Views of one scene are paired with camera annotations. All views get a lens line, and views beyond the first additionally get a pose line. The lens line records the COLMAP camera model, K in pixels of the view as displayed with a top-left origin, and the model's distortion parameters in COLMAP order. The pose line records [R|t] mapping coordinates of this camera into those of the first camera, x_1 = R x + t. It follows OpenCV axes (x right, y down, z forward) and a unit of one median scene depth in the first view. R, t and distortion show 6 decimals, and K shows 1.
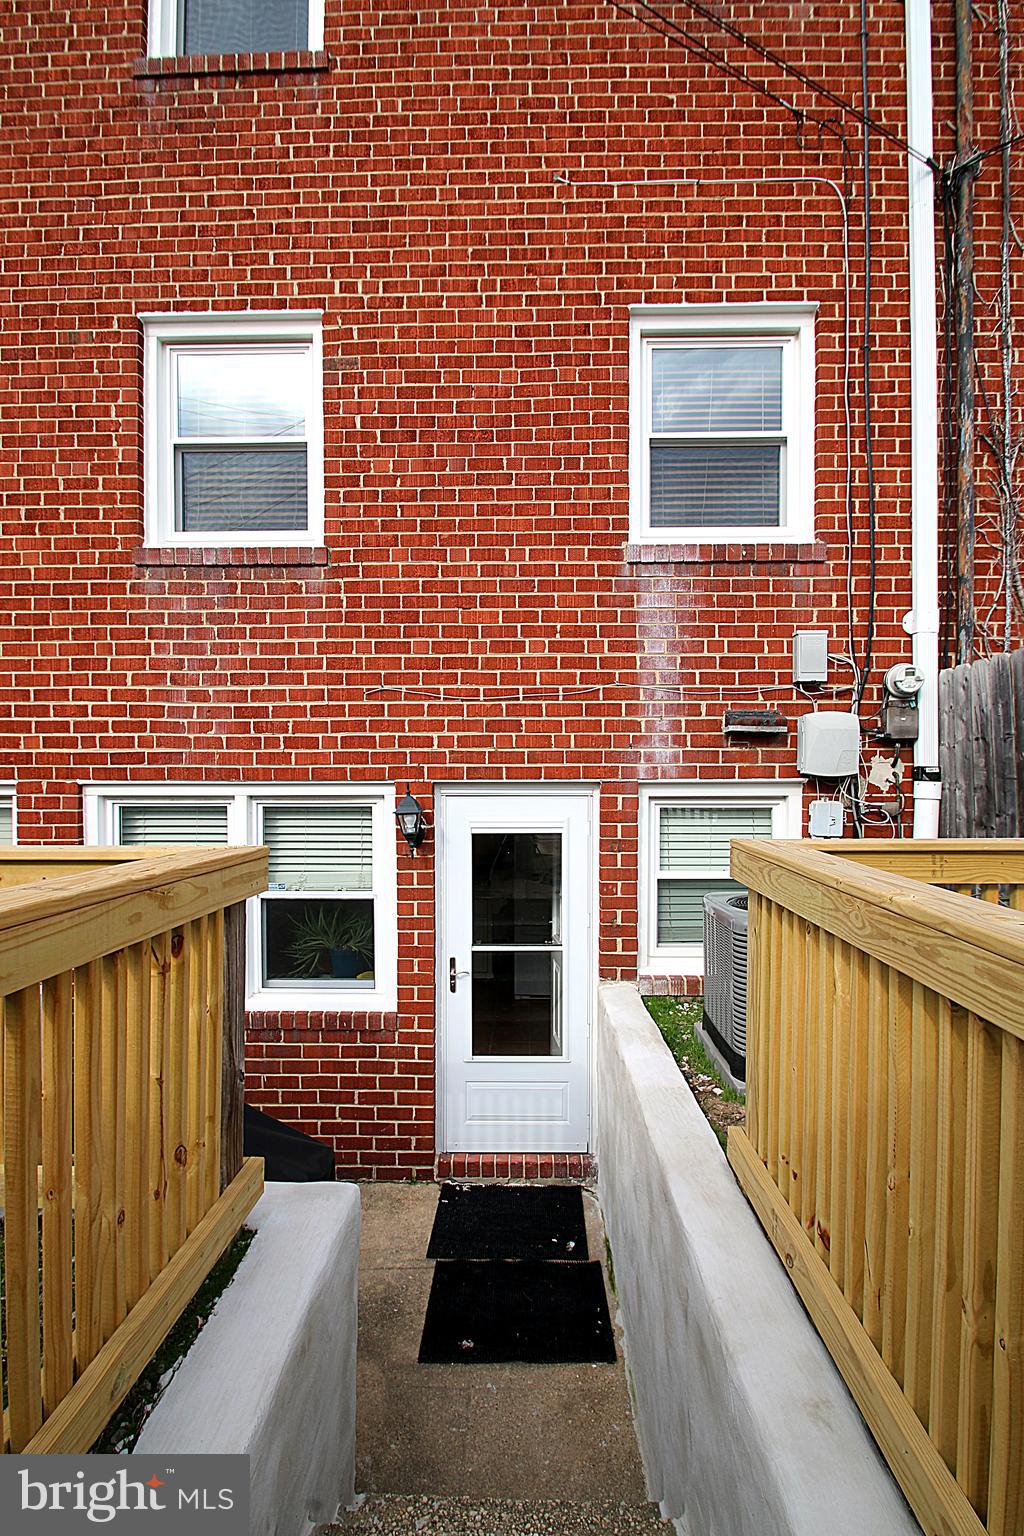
lens RADIAL K [[715.8, 0, 521.6], [0, 715.8, 786.9], [0, 0, 1]] dist [0.011334, -0.014352]
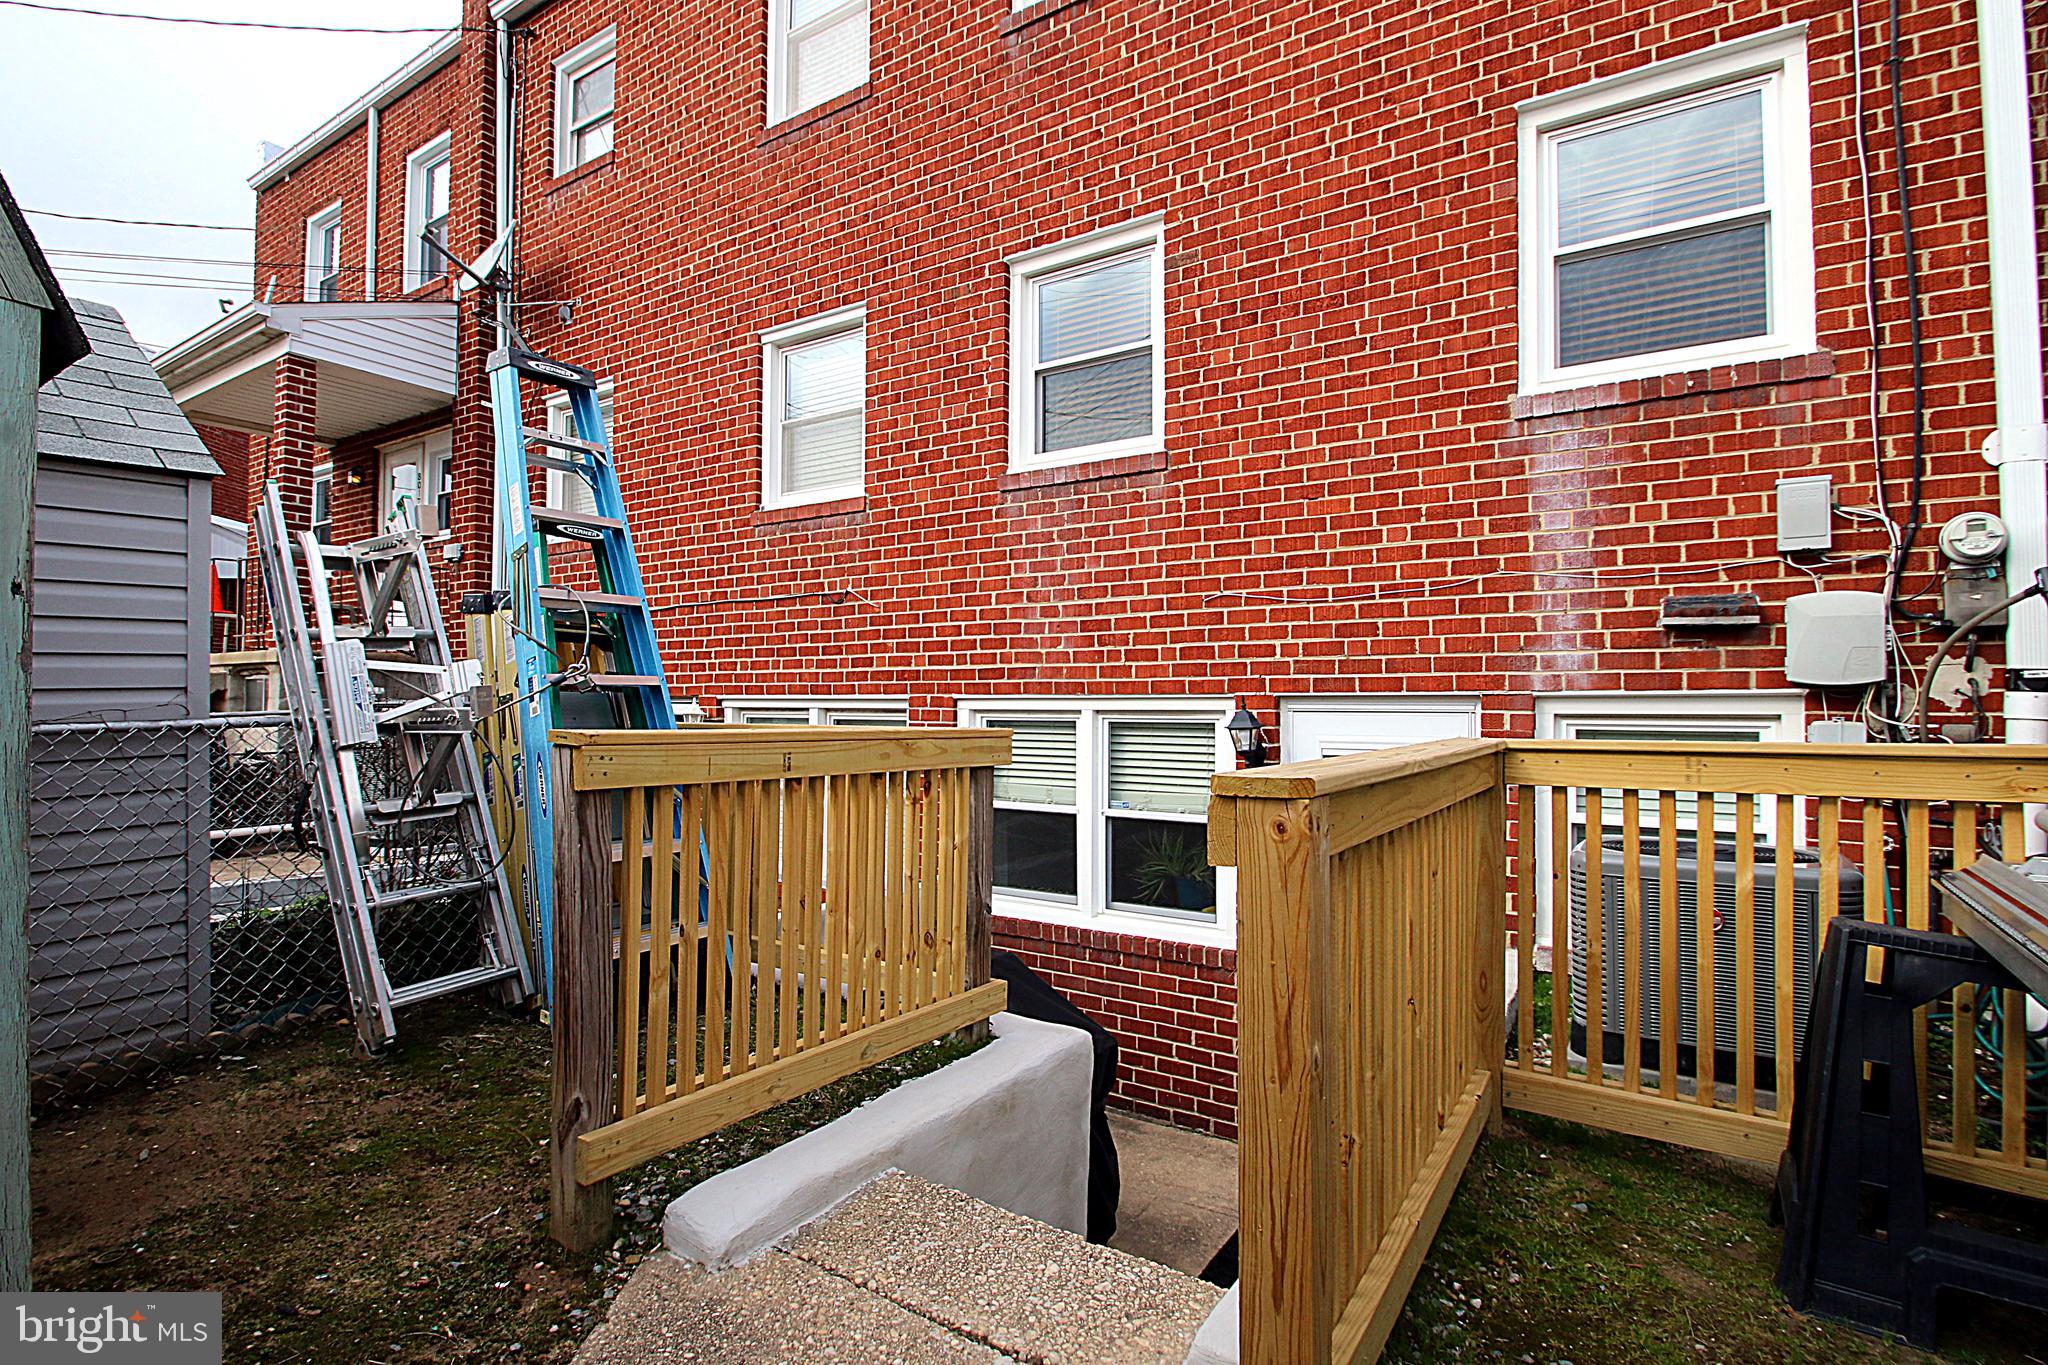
lens RADIAL K [[954.4, 0, 1032.1], [0, 954.4, 695.7], [0, 0, 1]] dist [0.011334, -0.014352]
pose [[0.855810, -0.001535, -0.517288, 0.237115], [-0.014933, 0.999506, -0.027671, 0.031508], [0.517074, 0.031406, 0.855364, -0.178637]]
